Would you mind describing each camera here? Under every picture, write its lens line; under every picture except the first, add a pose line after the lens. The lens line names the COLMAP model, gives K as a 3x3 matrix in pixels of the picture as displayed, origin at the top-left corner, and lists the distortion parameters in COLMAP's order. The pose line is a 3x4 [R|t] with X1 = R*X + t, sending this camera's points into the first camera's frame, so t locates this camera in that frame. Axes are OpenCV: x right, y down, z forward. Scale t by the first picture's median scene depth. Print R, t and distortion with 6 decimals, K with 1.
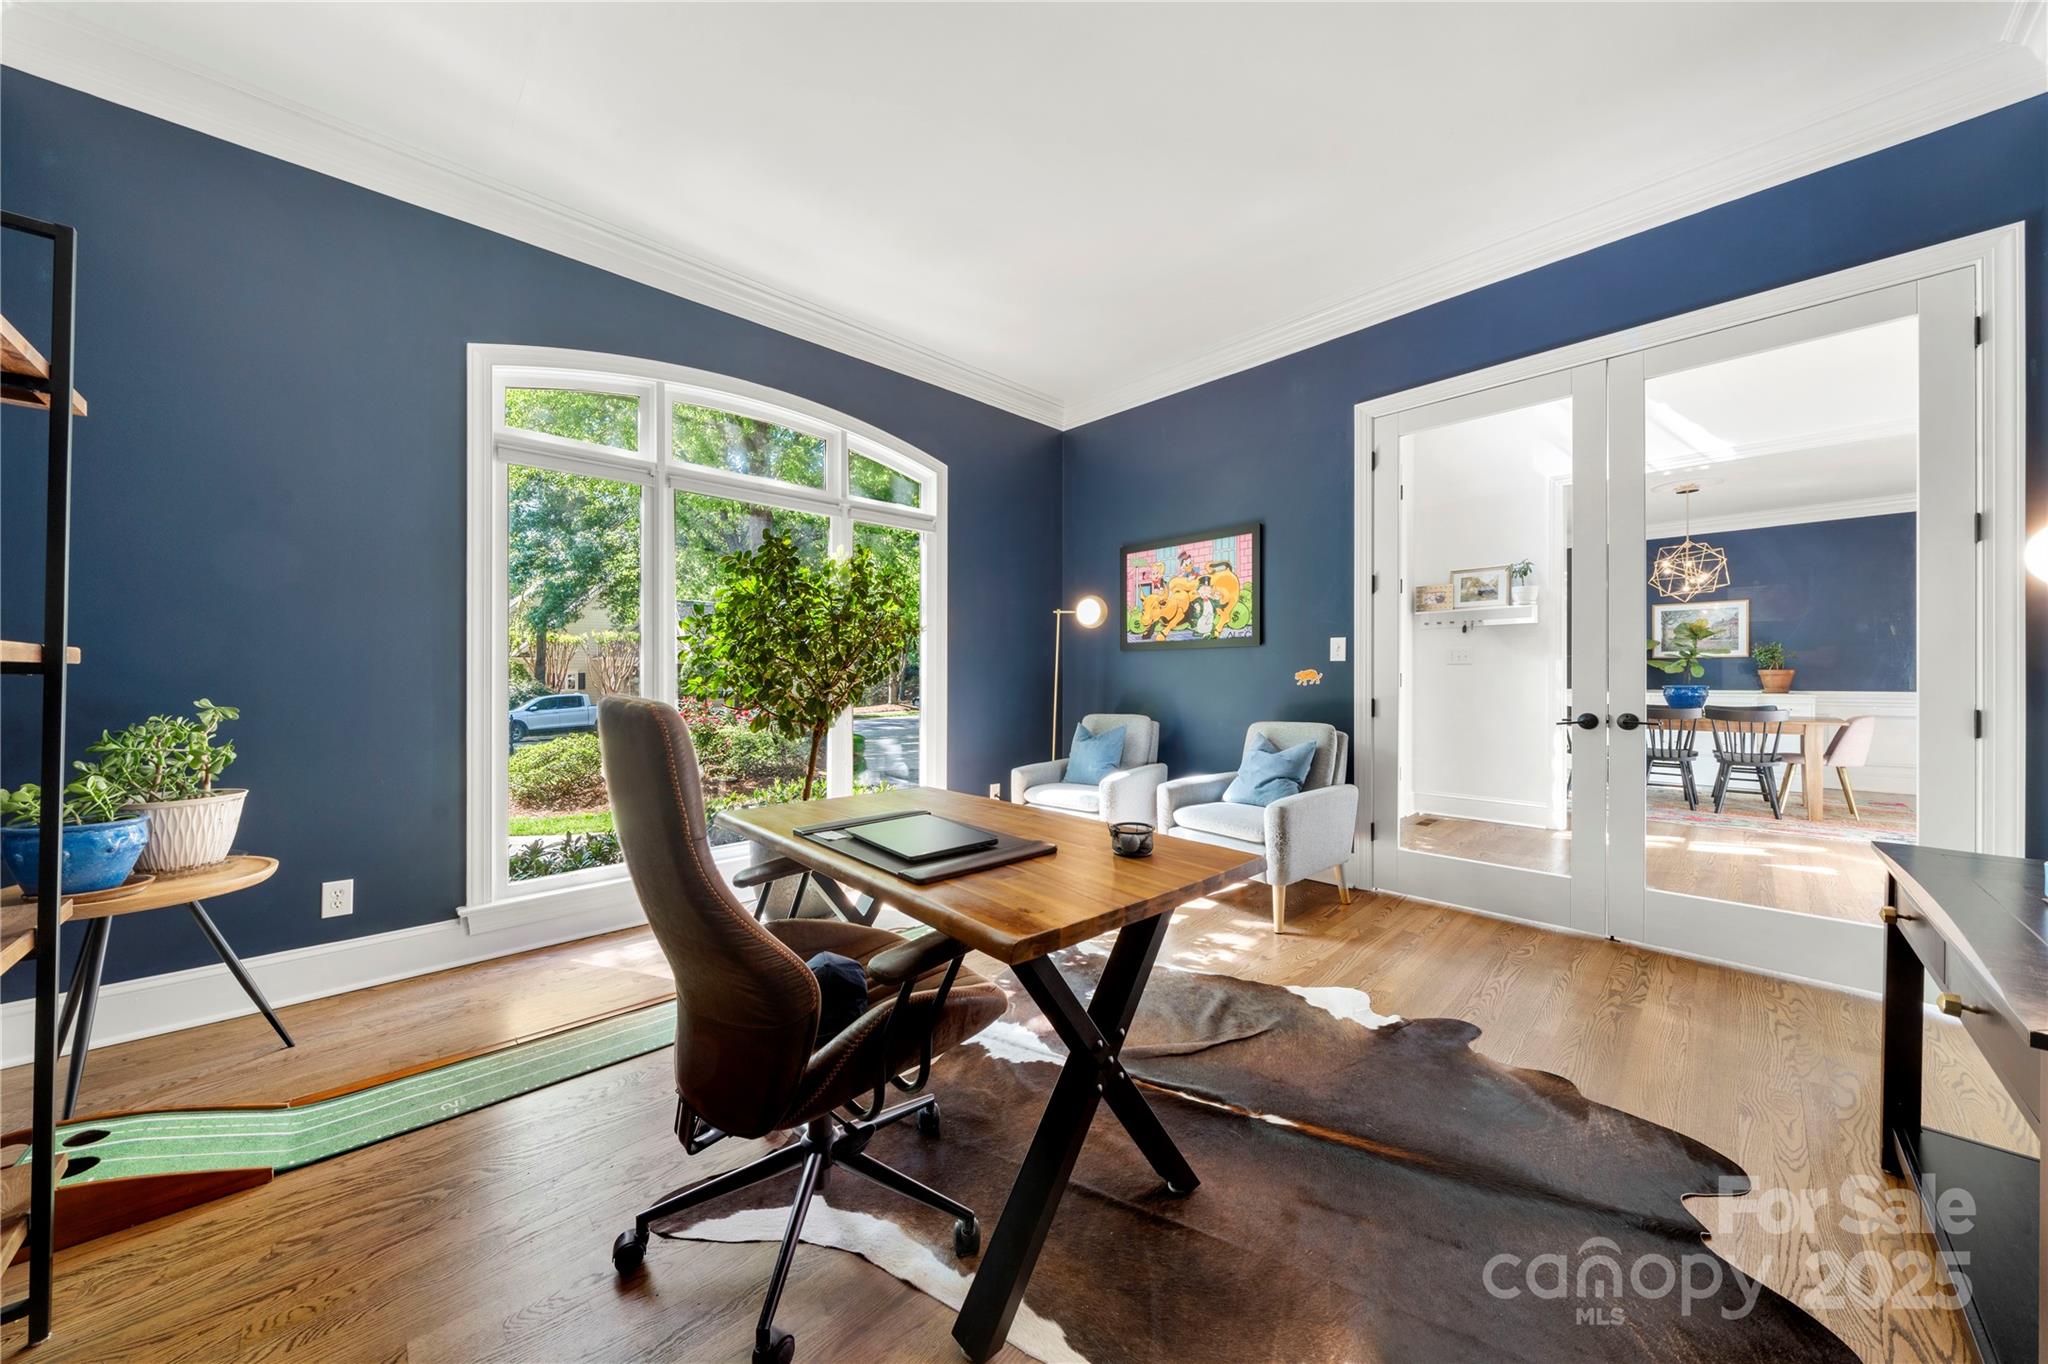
lens RADIAL K [[690.2, 0, 1012.4], [0, 690.2, 668.4], [0, 0, 1]] dist [0.000218, 0.000028]
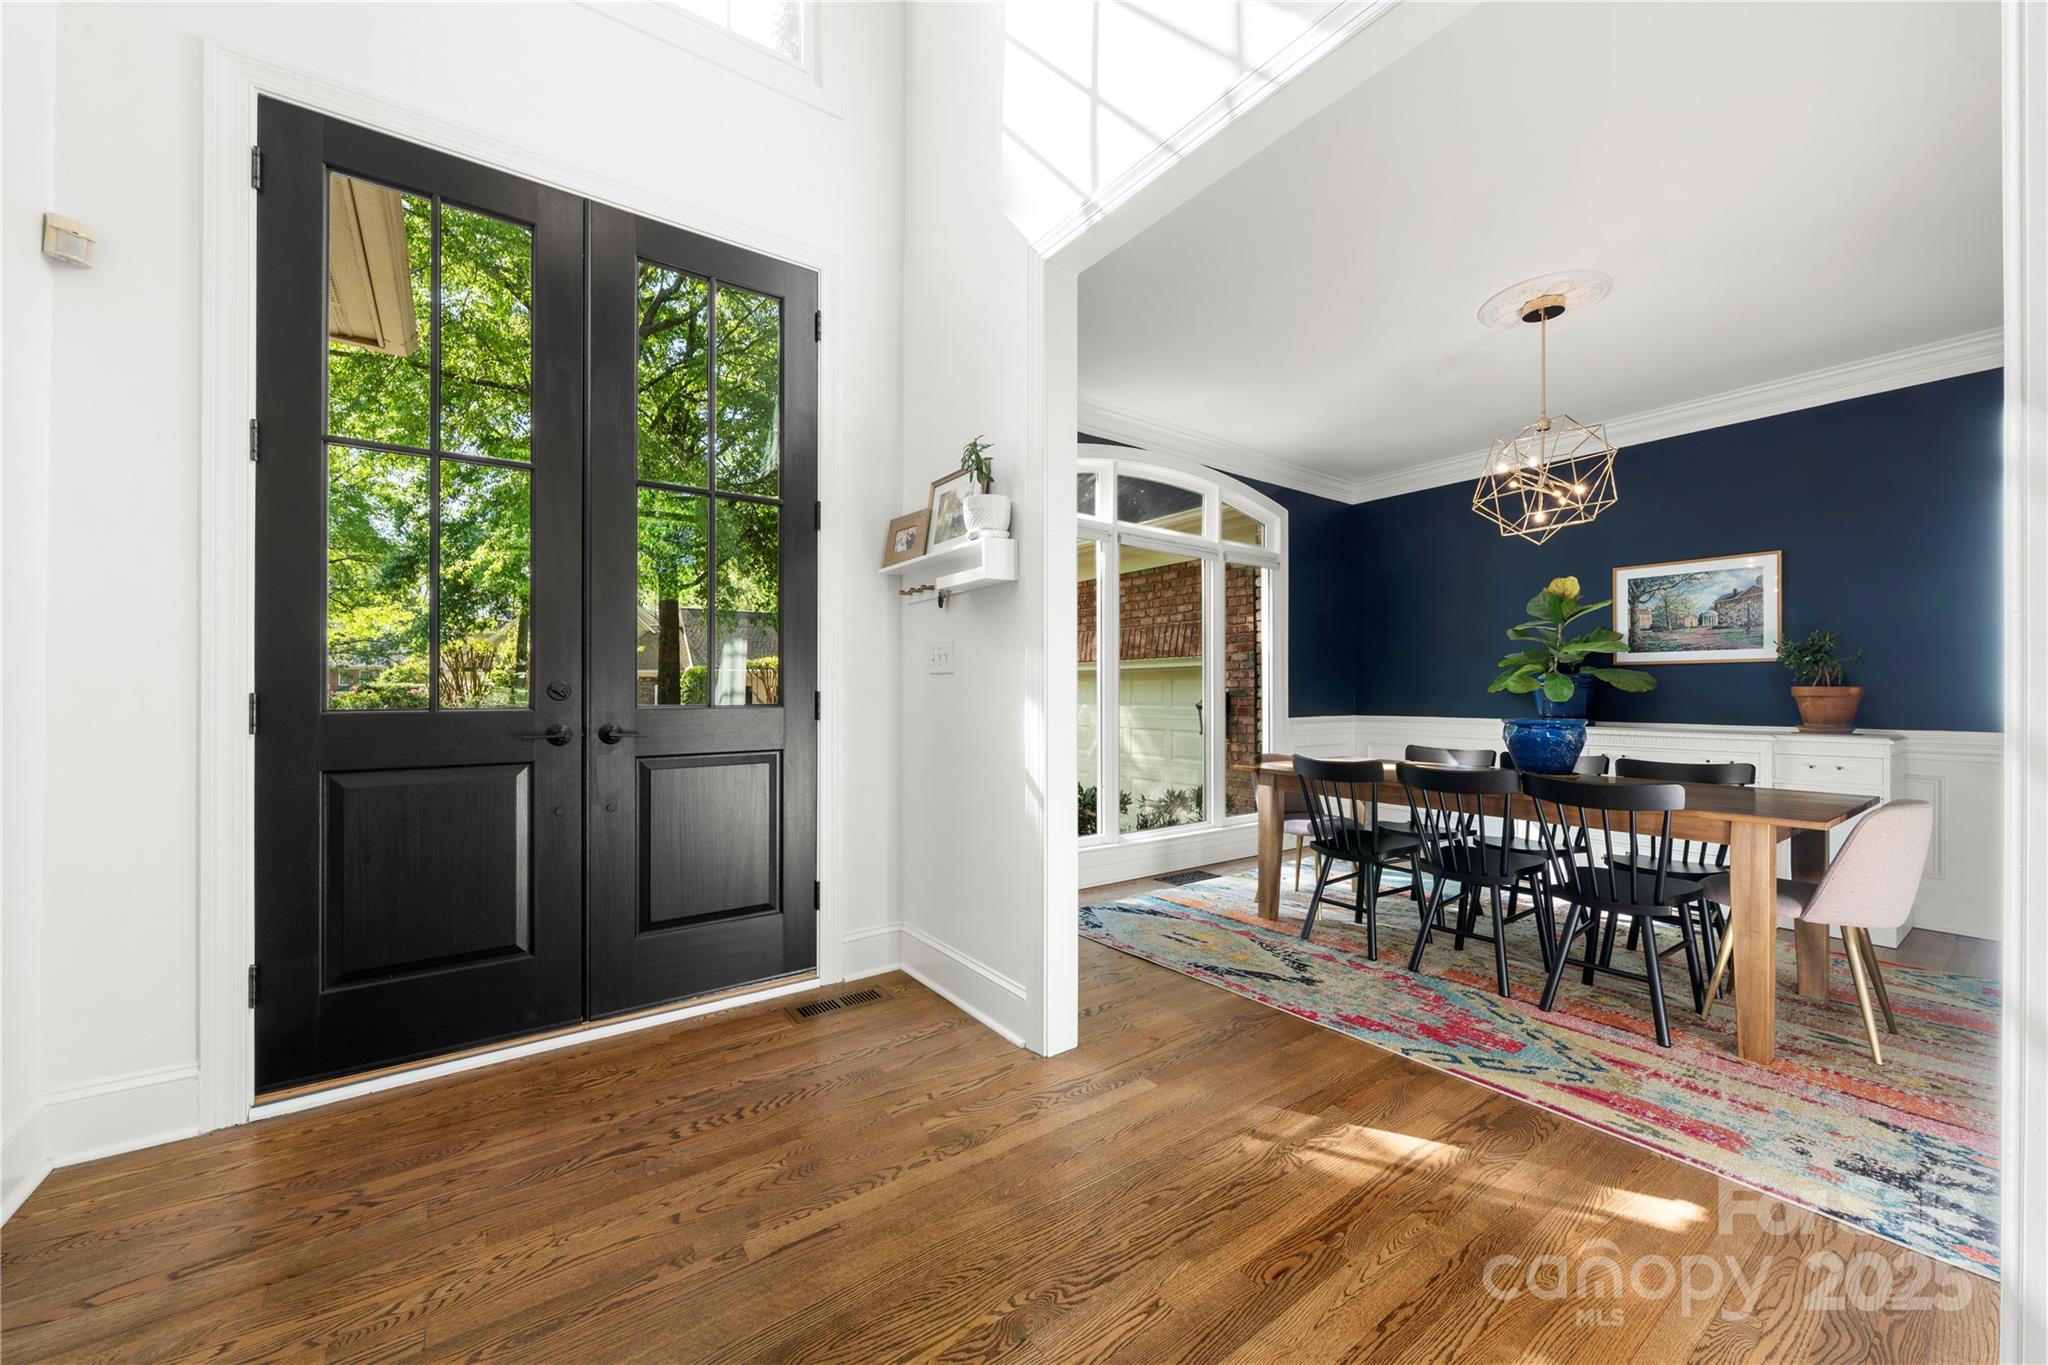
lens RADIAL K [[767.3, 0, 1020.2], [0, 767.3, 687.3], [0, 0, 1]] dist [-0.001253, -0.000160]
pose [[0.990634, -0.006097, -0.136407, 0.550635], [0.005803, 0.999980, -0.002547, 0.001194], [0.136420, 0.001732, 0.990650, 0.339406]]
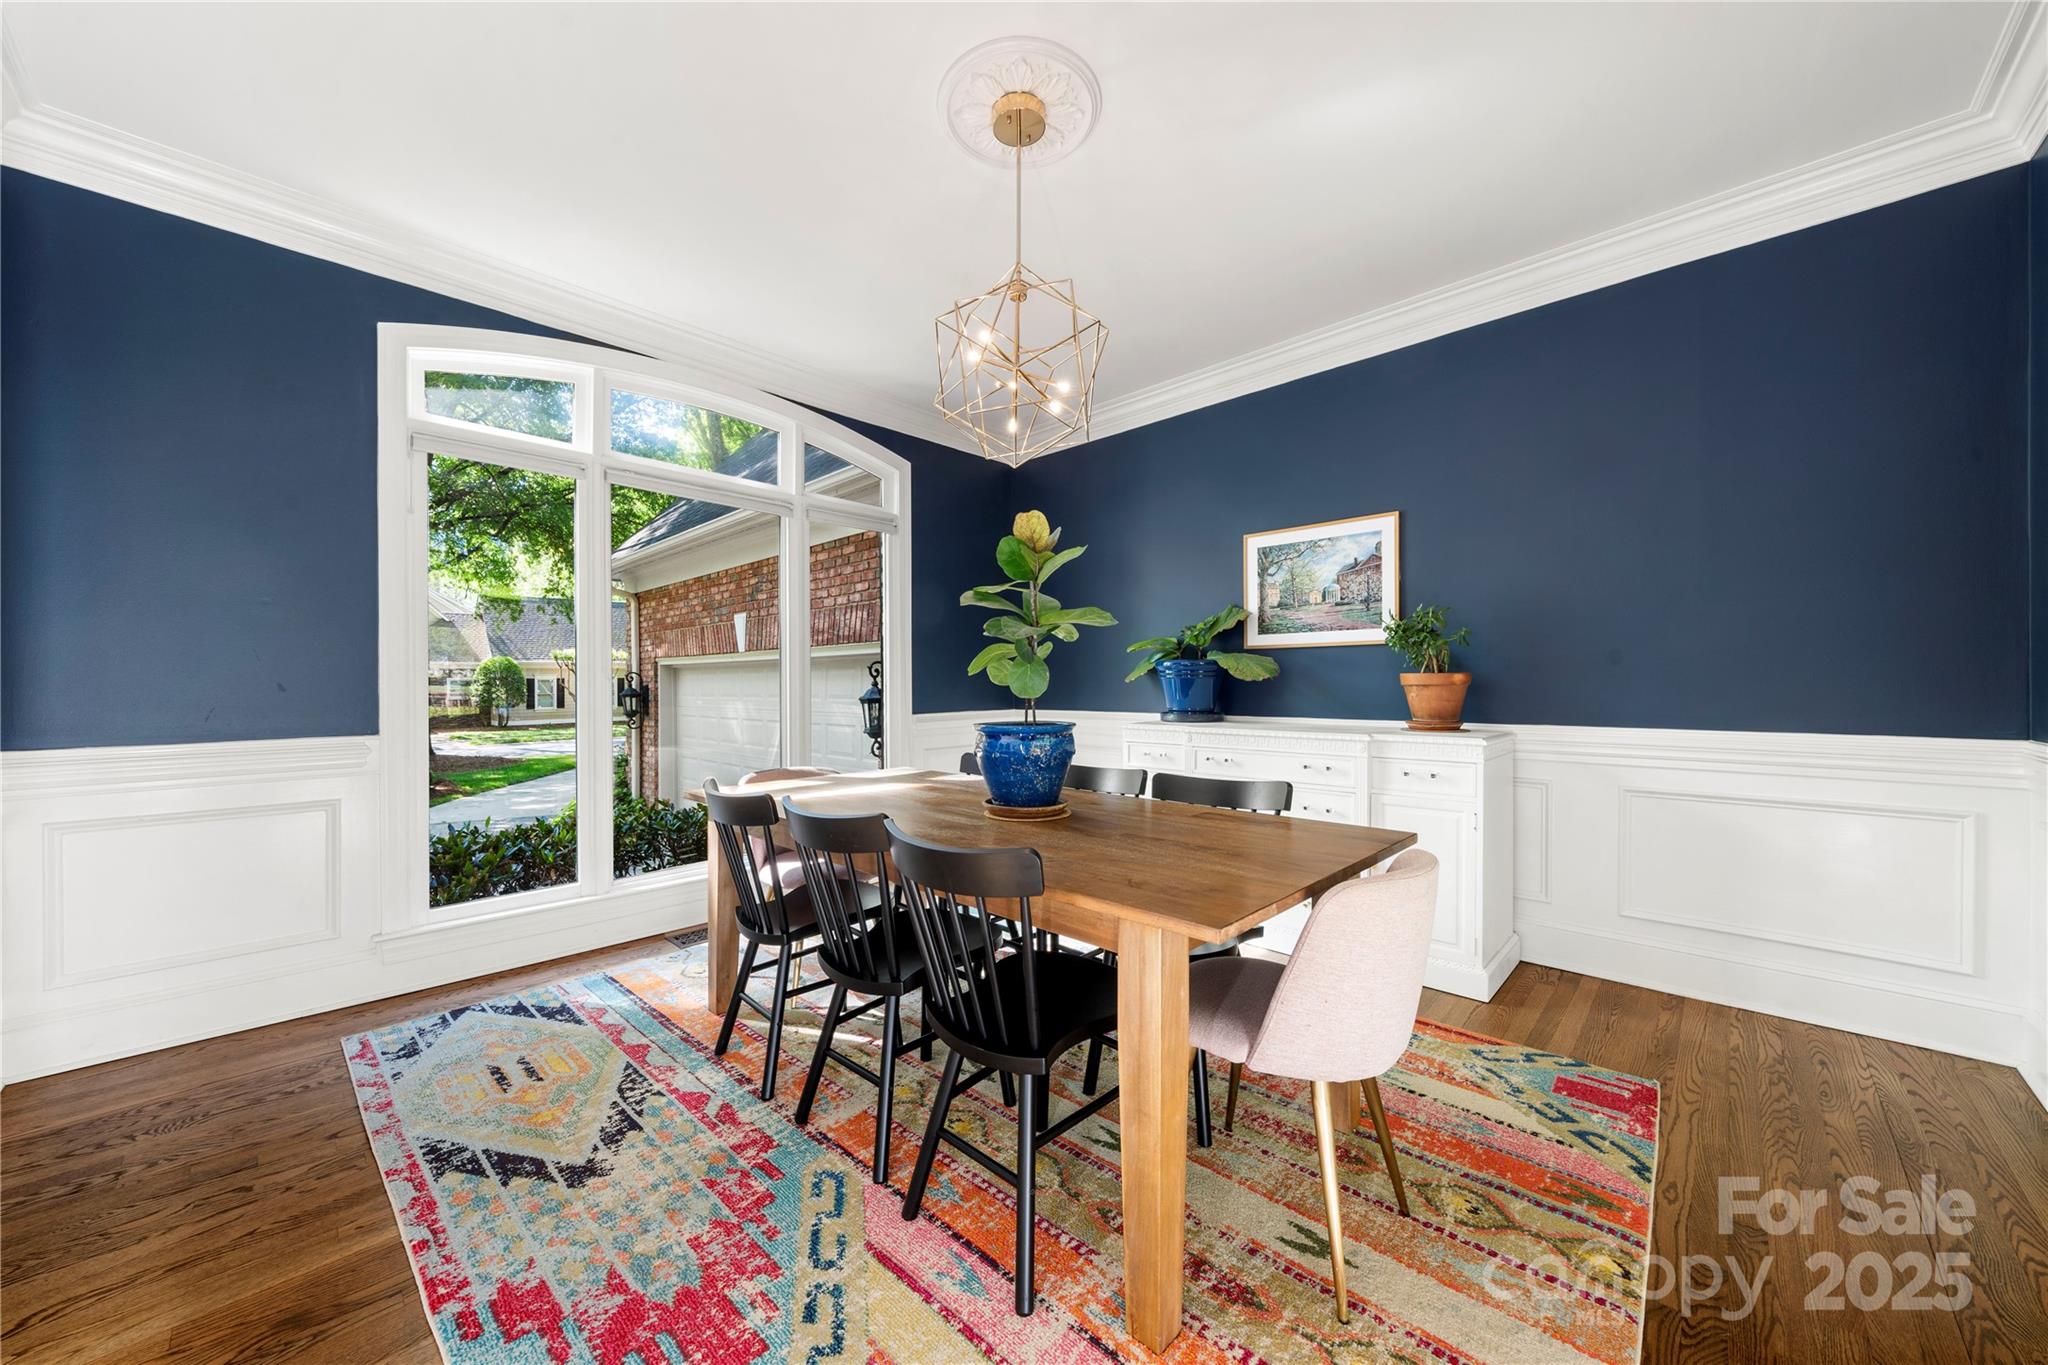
lens RADIAL K [[724.0, 0, 1024.0], [0, 724.0, 682.5], [0, 0, 1]] dist [-0.000626, -0.000043]
pose [[0.999401, -0.013415, 0.031891, 0.771510], [0.013193, 0.999887, 0.007179, 0.001666], [-0.031983, -0.006754, 0.999466, 0.524941]]
